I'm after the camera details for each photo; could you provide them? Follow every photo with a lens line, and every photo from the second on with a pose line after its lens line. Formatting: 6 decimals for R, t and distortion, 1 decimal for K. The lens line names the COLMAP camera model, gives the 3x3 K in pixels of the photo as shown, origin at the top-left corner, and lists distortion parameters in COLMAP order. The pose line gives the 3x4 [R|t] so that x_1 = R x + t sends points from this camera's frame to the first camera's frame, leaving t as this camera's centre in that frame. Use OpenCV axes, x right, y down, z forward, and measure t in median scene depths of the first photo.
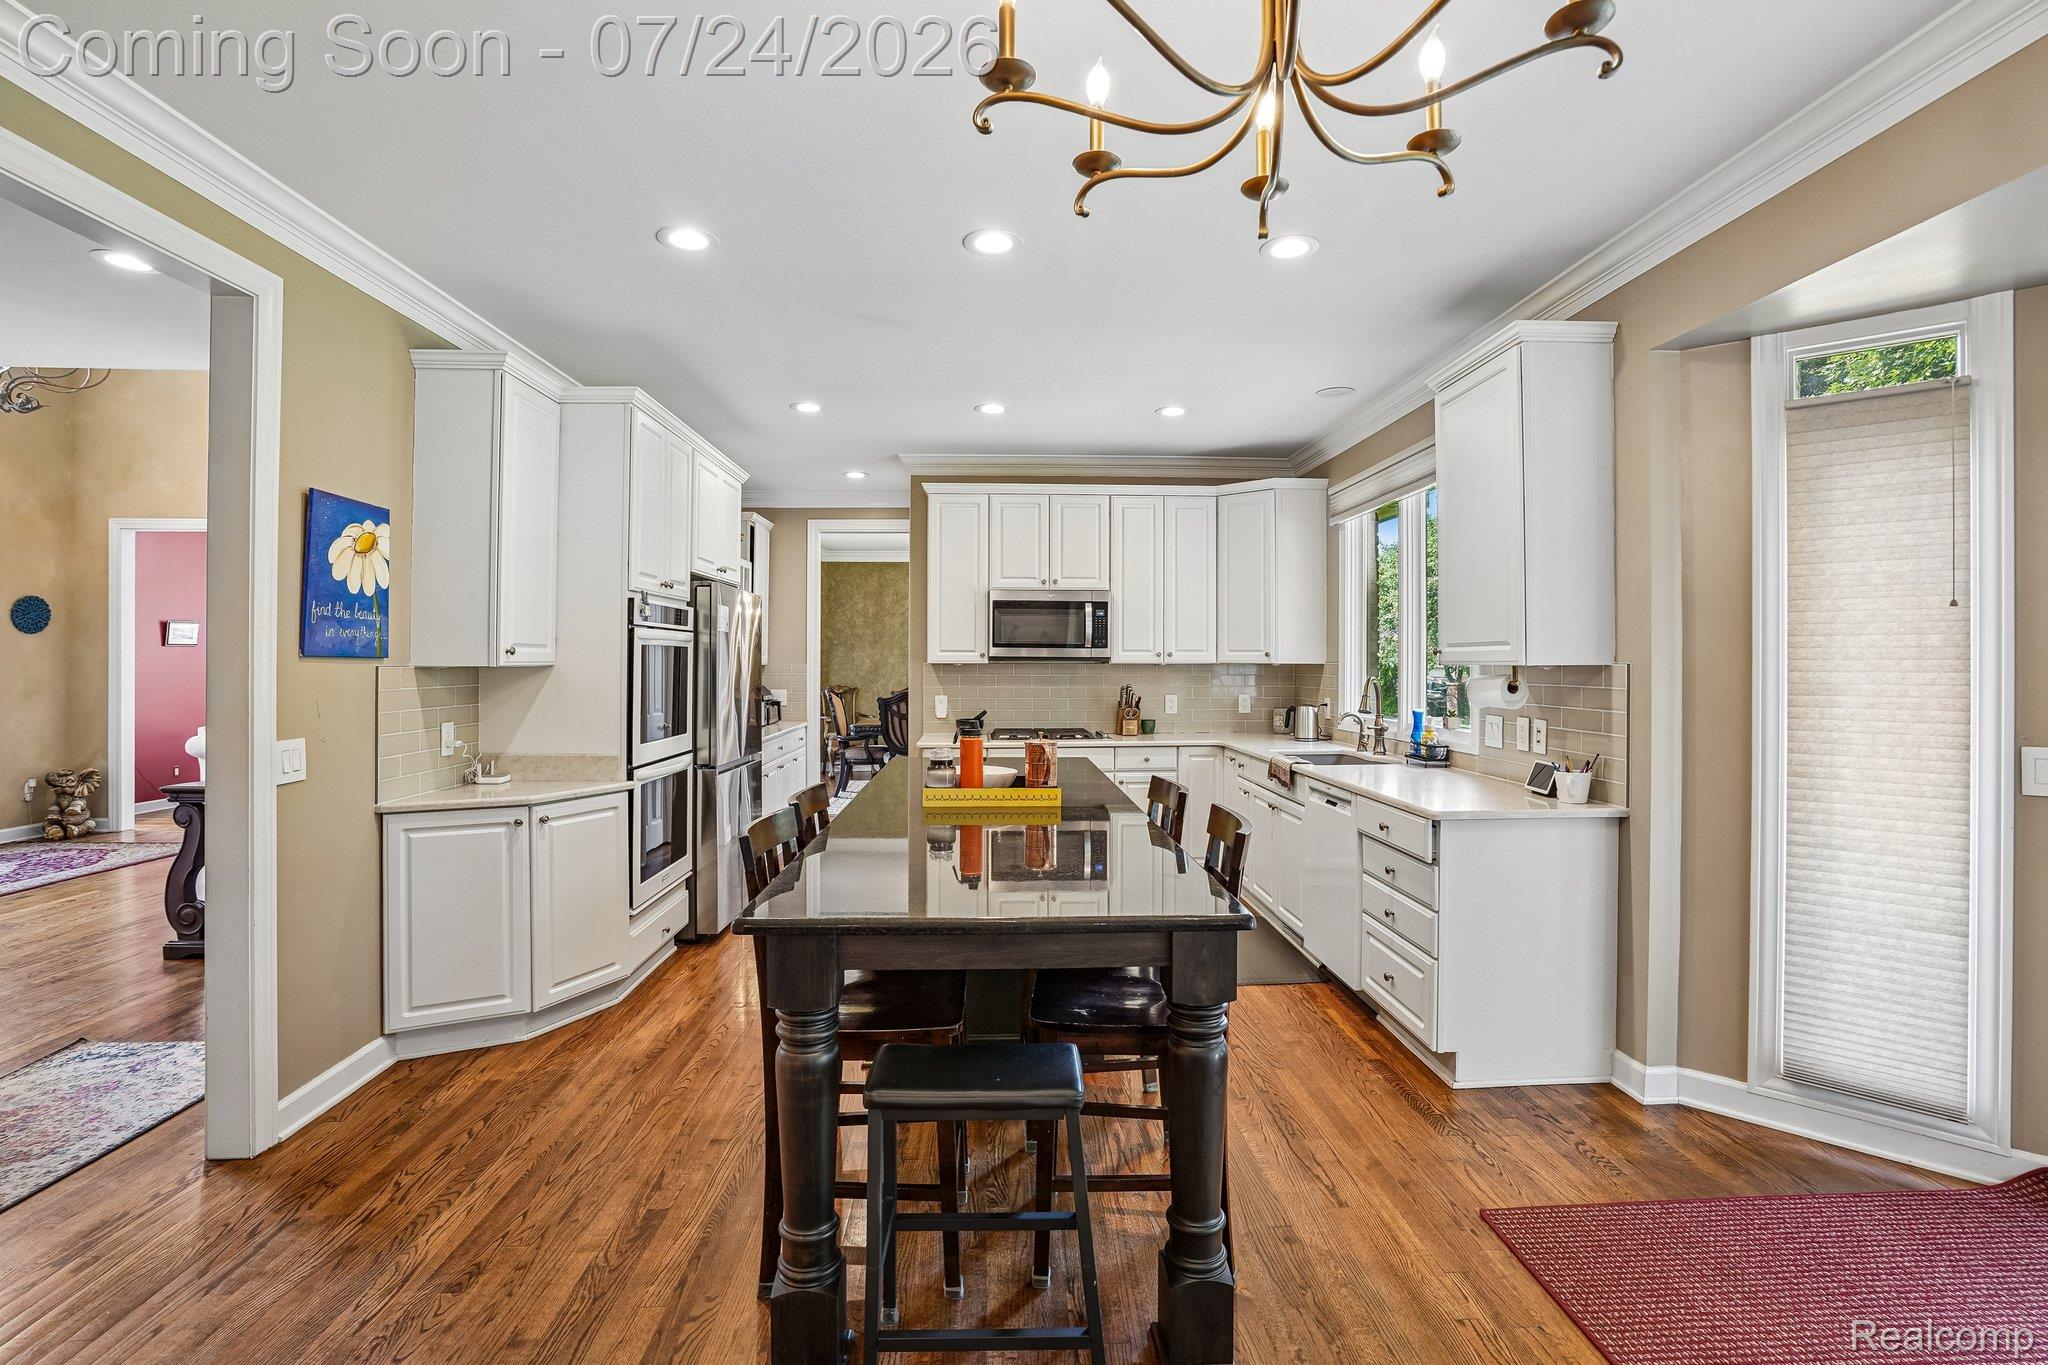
lens RADIAL K [[962.6, 0, 1016.6], [0, 962.6, 658.2], [0, 0, 1]] dist [-0.035283, 0.012385]
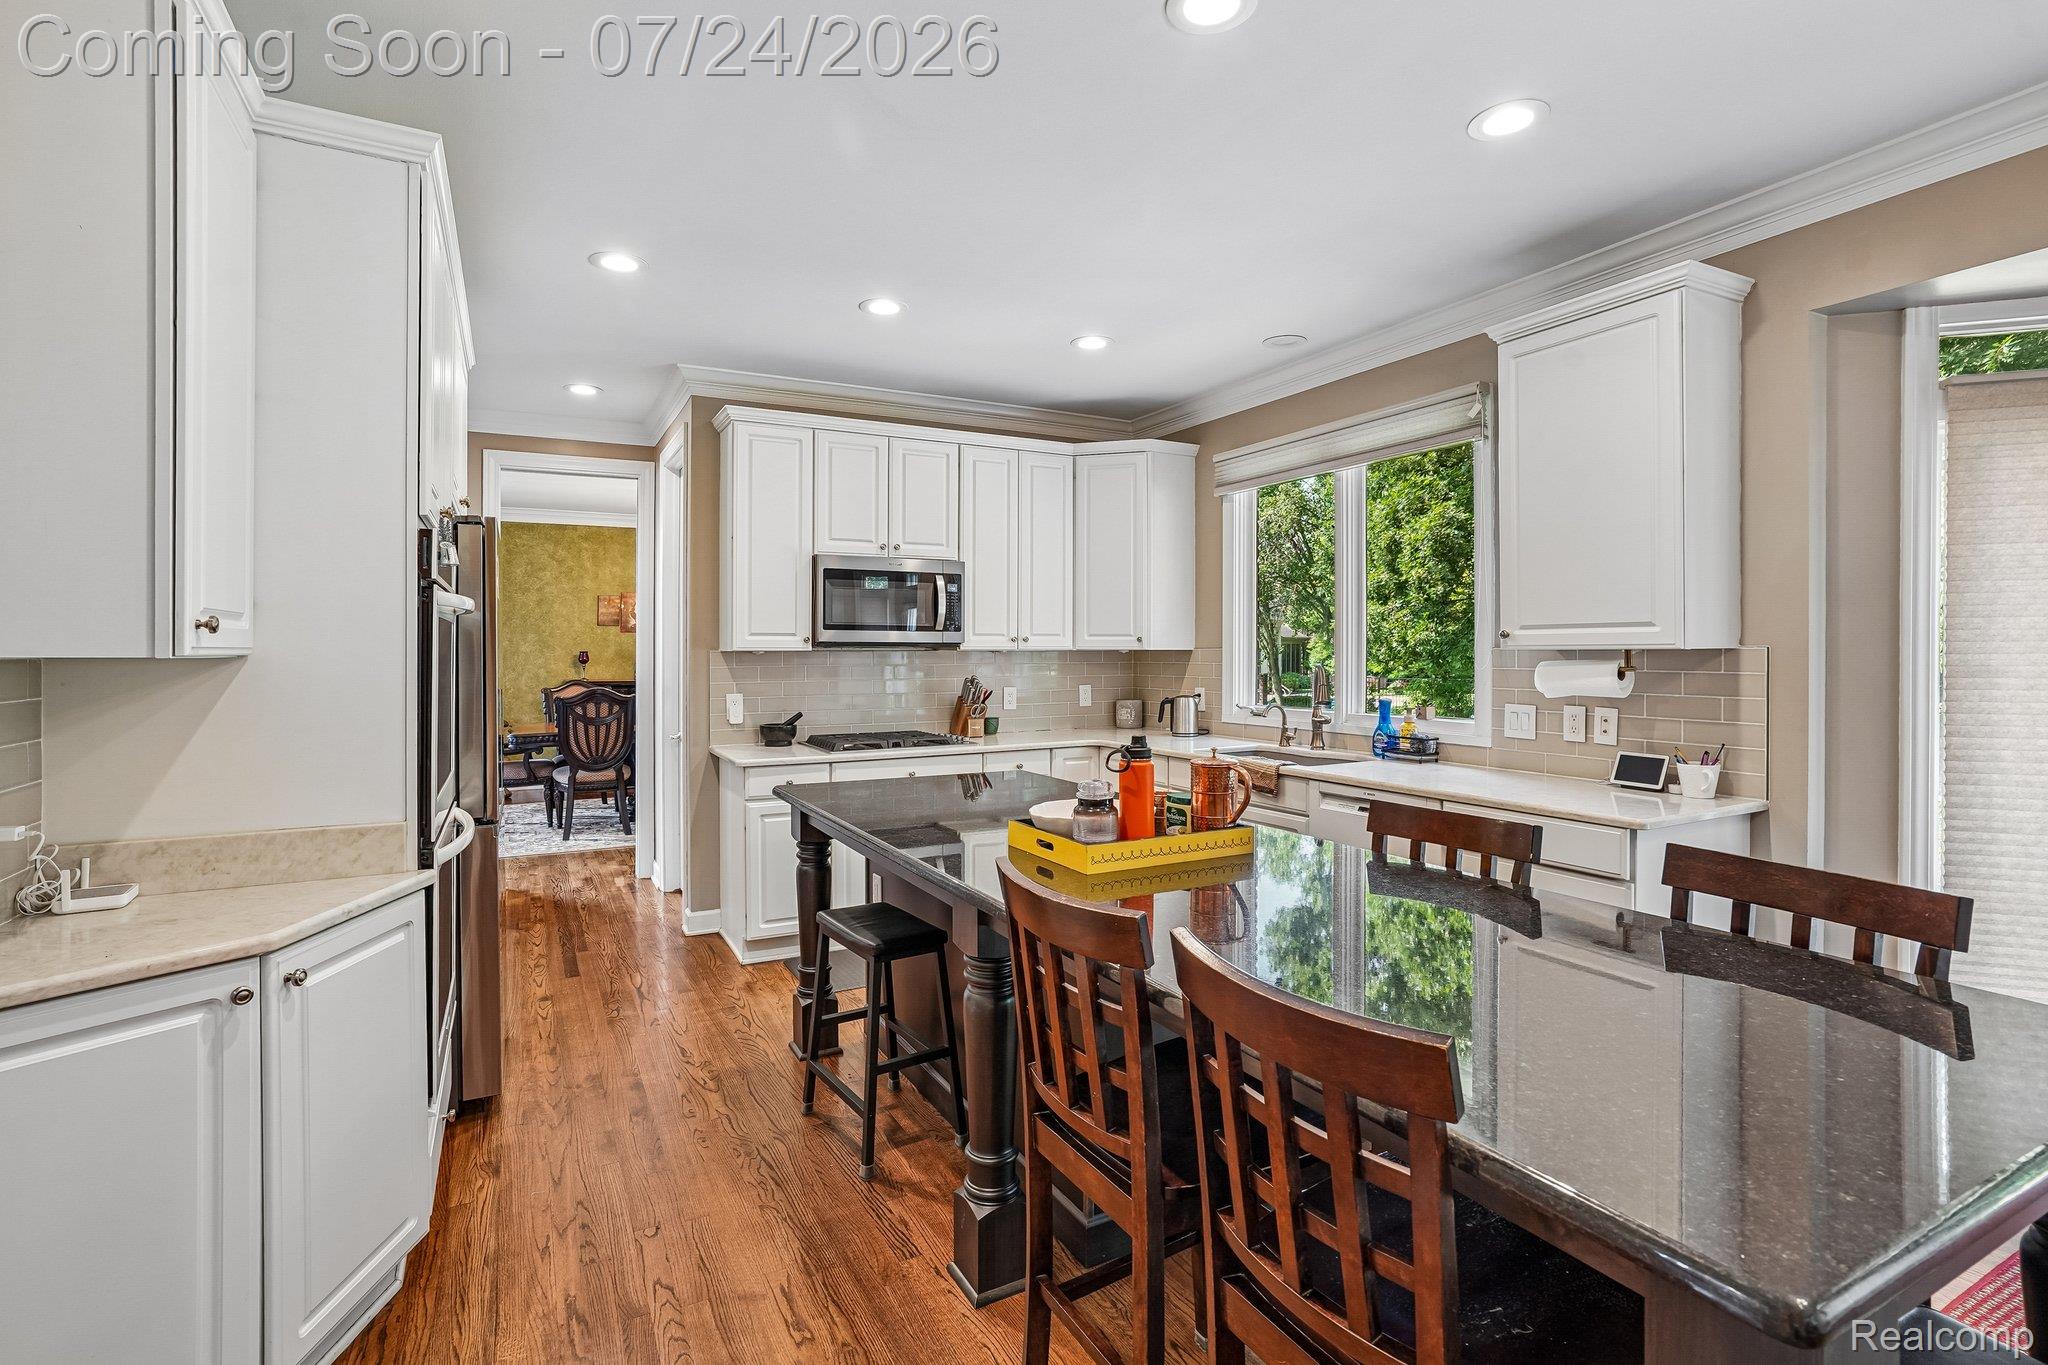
lens RADIAL K [[962.6, 0, 1004.9], [0, 962.6, 655.4], [0, 0, 1]] dist [-0.035283, 0.012385]
pose [[0.902261, -0.005525, 0.431155, -0.345630], [0.001687, 0.999955, 0.009282, 0.003715], [-0.431187, -0.007647, 0.902230, 0.386447]]
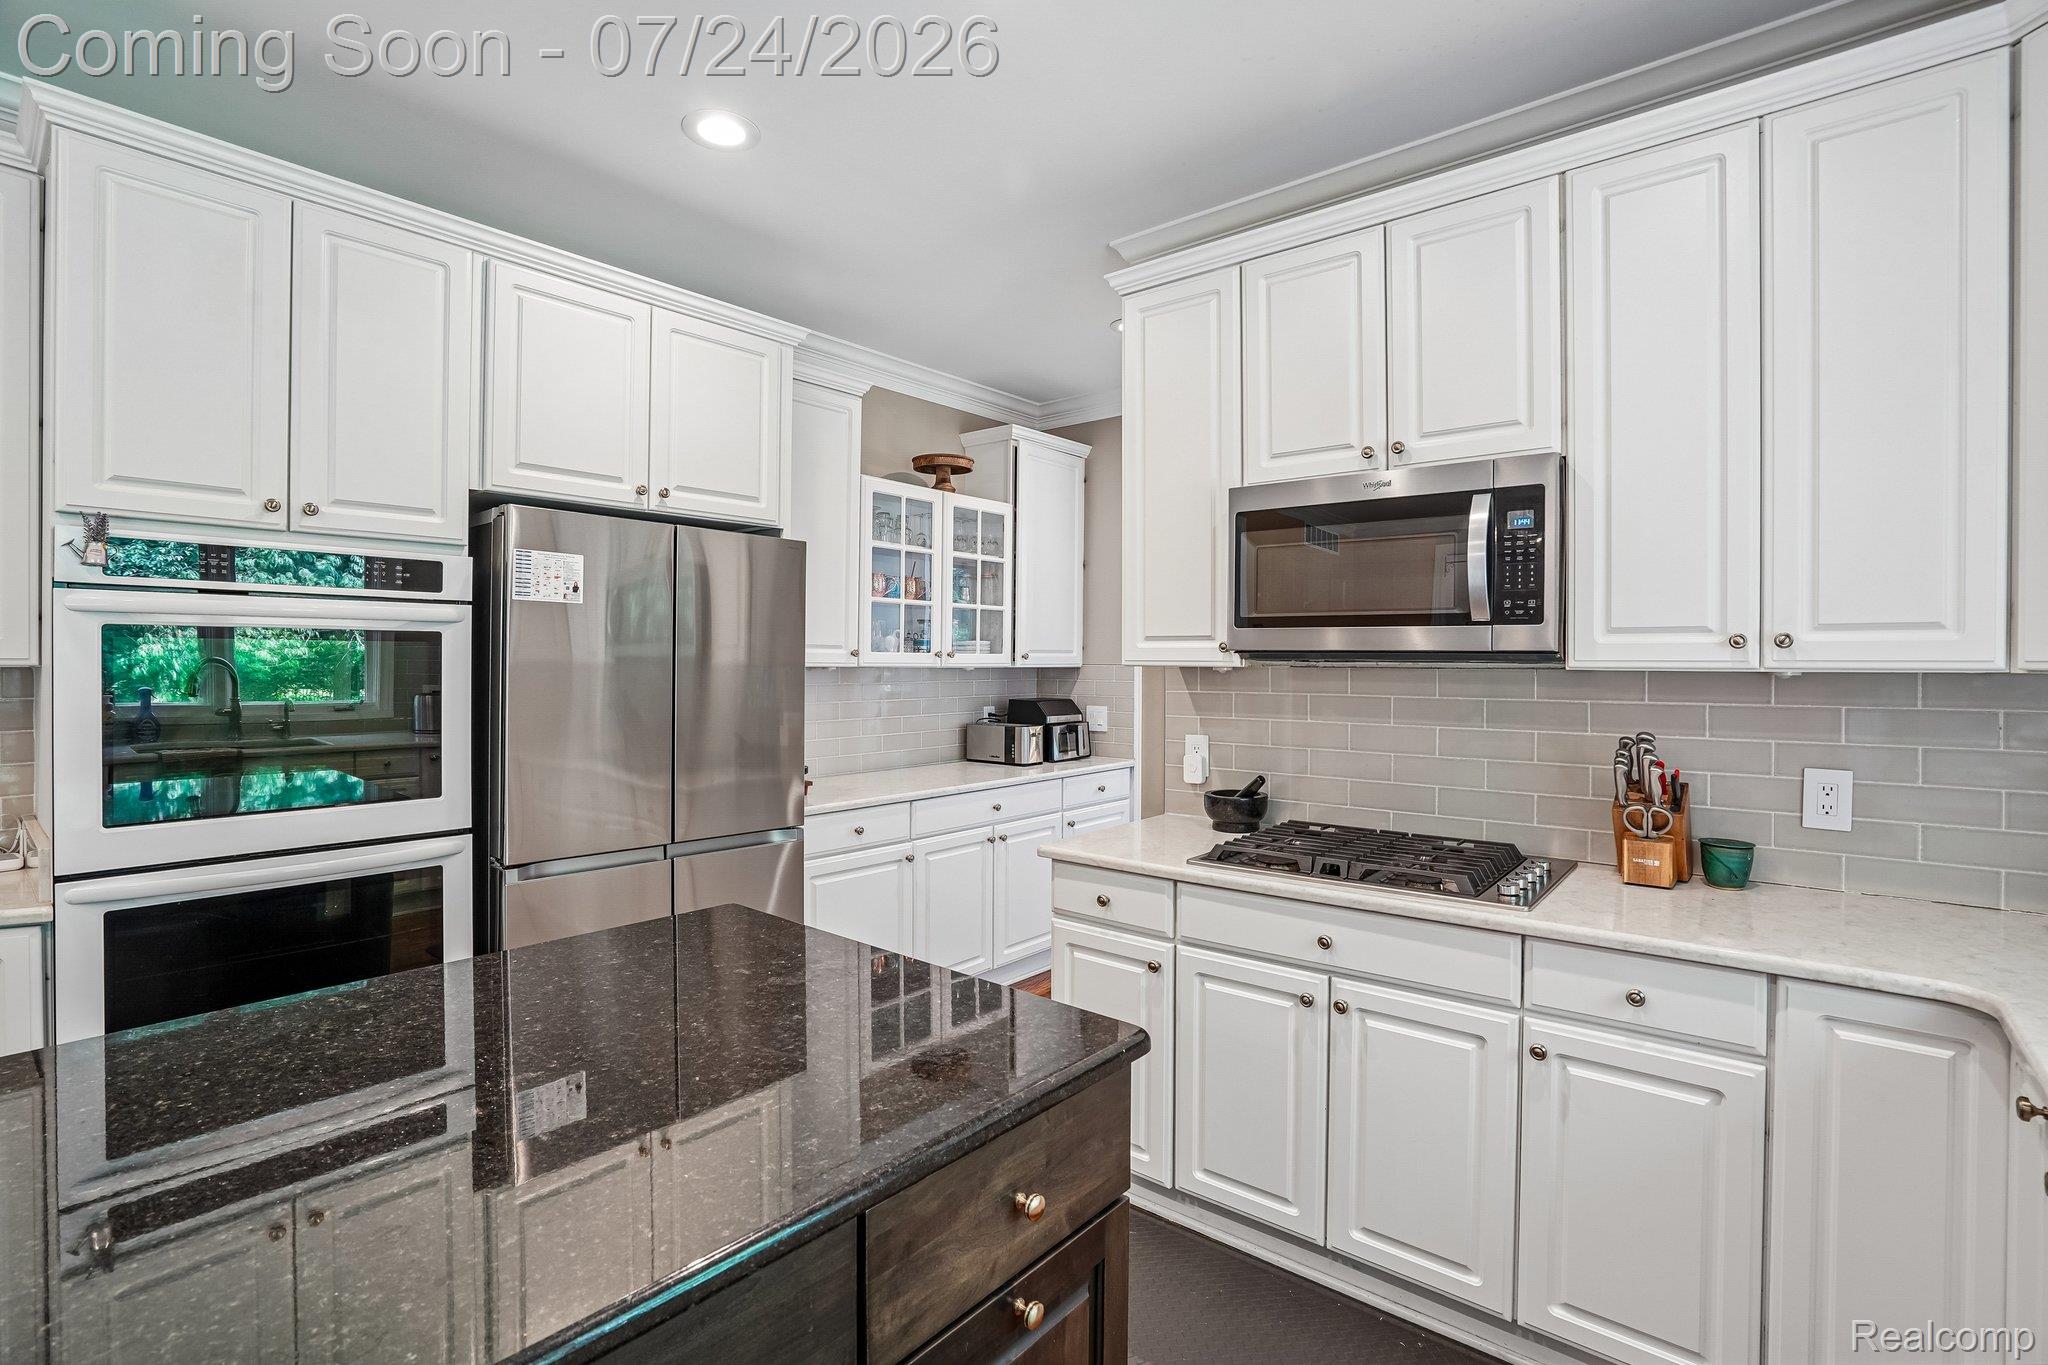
lens RADIAL K [[962.6, 0, 1021.7], [0, 962.6, 666.2], [0, 0, 1]] dist [-0.035283, 0.012385]
pose [[0.751910, 0.004953, -0.659247, 0.273391], [0.000239, 0.999970, 0.007786, 0.002953], [0.659265, -0.006012, 0.751886, 0.975567]]
